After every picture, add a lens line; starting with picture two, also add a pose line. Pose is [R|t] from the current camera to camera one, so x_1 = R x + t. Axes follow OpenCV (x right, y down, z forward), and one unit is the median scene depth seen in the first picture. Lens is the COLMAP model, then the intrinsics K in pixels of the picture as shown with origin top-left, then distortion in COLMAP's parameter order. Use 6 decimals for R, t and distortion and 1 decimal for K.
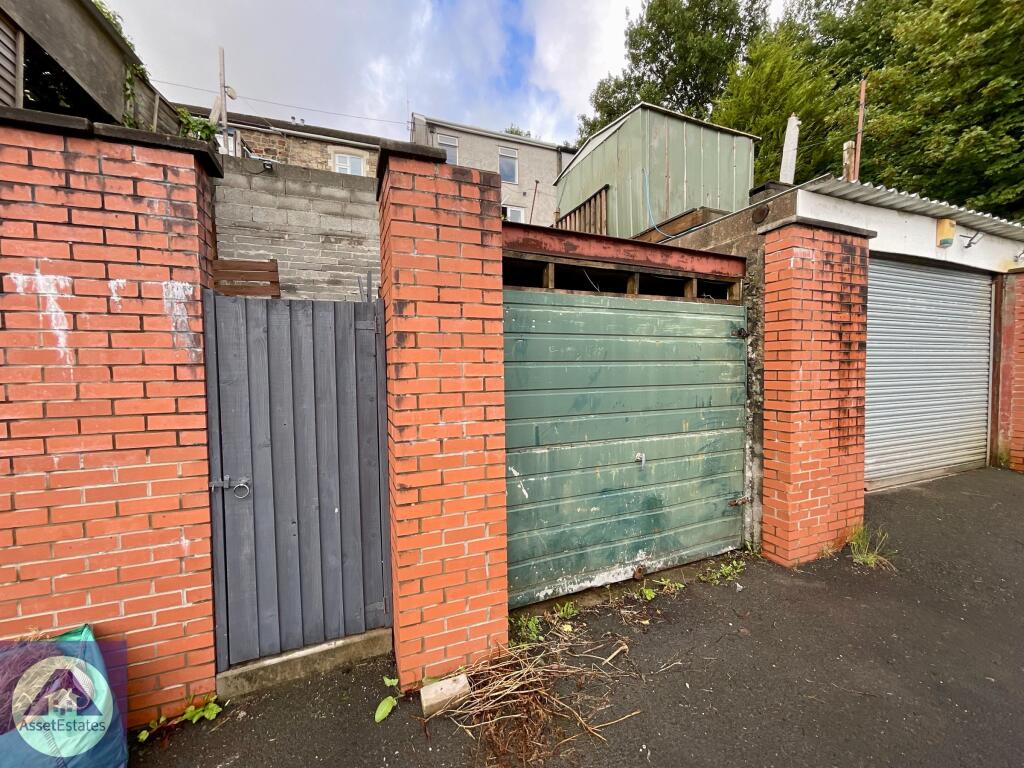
lens RADIAL K [[410.9, 0, 507.7], [0, 410.9, 385.5], [0, 0, 1]] dist [-0.002412, -0.000925]
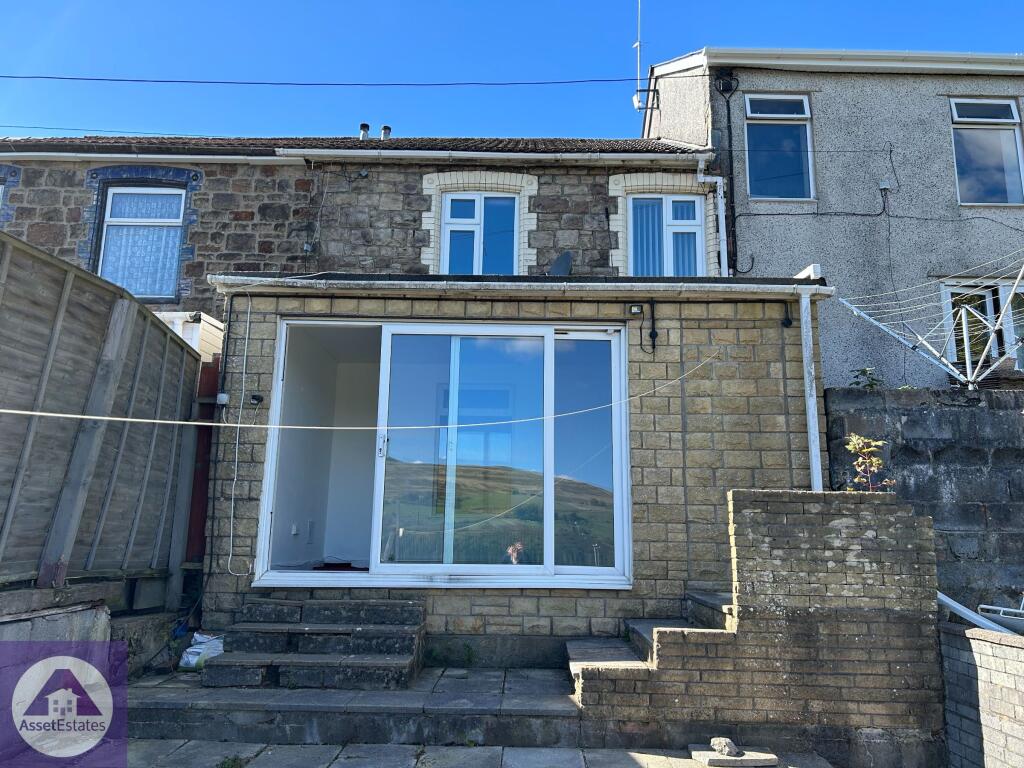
lens RADIAL K [[762.6, 0, 509.0], [0, 762.6, 381.2], [0, 0, 1]] dist [0.054753, -0.061287]
pose [[0.935260, -0.048722, -0.350591, -0.838486], [-0.039189, 0.970138, -0.239366, -1.440308], [0.351784, 0.237609, 0.905422, 2.624622]]
